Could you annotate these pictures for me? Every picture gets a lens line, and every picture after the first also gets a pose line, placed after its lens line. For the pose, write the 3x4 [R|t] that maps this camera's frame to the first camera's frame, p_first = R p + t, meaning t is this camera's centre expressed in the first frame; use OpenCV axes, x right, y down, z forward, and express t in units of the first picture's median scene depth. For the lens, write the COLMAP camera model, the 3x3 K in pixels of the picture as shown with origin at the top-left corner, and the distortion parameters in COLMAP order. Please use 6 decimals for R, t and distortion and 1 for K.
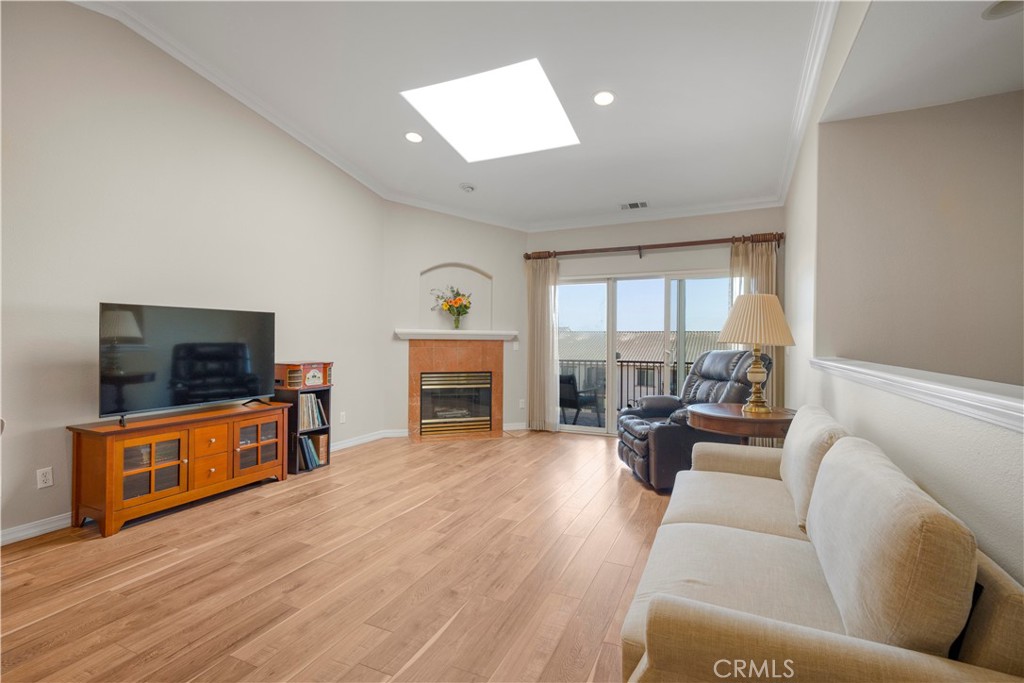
lens RADIAL K [[479.3, 0, 512.0], [0, 479.3, 341.5], [0, 0, 1]] dist [0.001659, -0.000064]
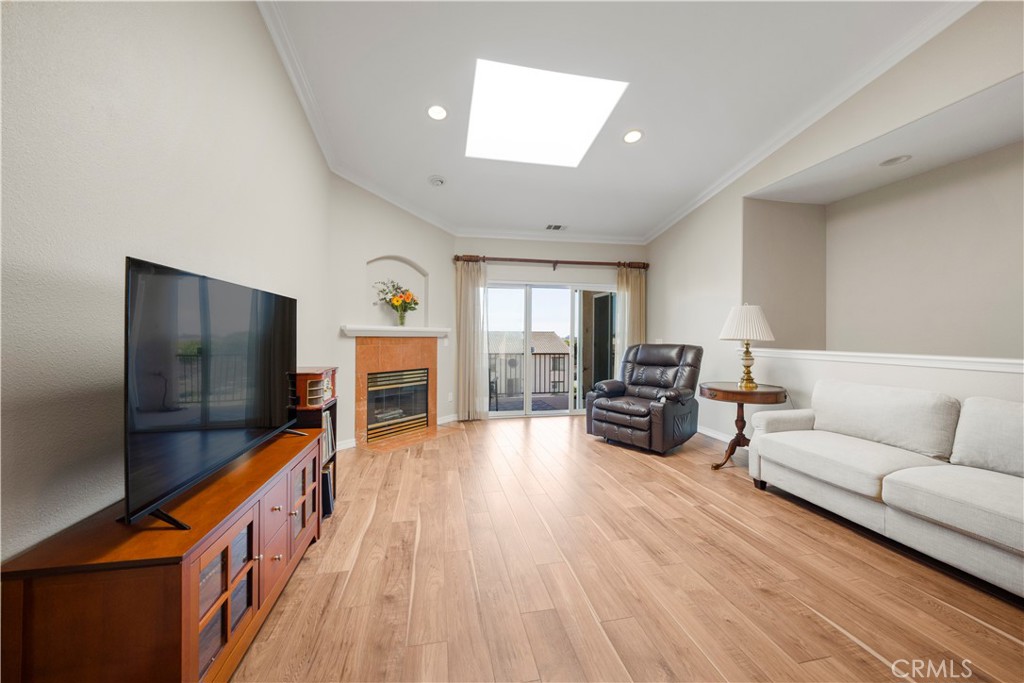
lens RADIAL K [[379.9, 0, 513.5], [0, 379.9, 337.2], [0, 0, 1]] dist [-0.013806, 0.000000]
pose [[0.806296, -0.004915, 0.591492, -0.415142], [0.003911, 0.999988, 0.002979, -0.004481], [-0.591500, -0.000089, 0.806305, 0.279820]]
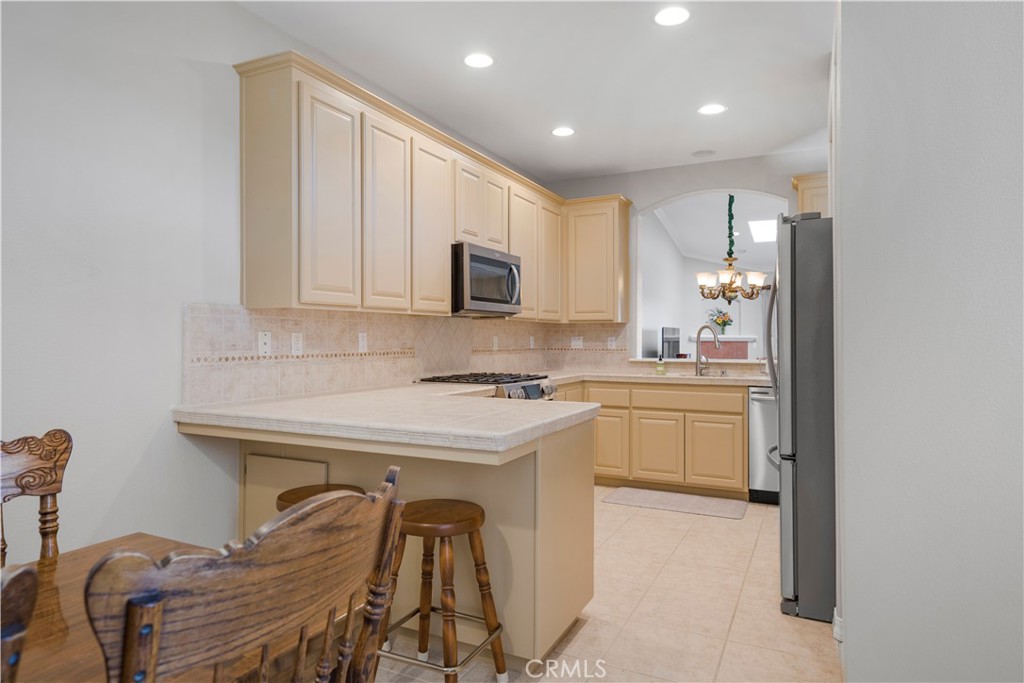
lens RADIAL K [[607.2, 0, 512.5], [0, 607.2, 332.9], [0, 0, 1]] dist [0.003271, 0.000317]
pose [[0.999285, -0.004827, -0.037498, -0.800963], [0.004415, 0.999929, -0.011066, -0.013307], [0.037548, 0.010893, 0.999235, -1.134662]]
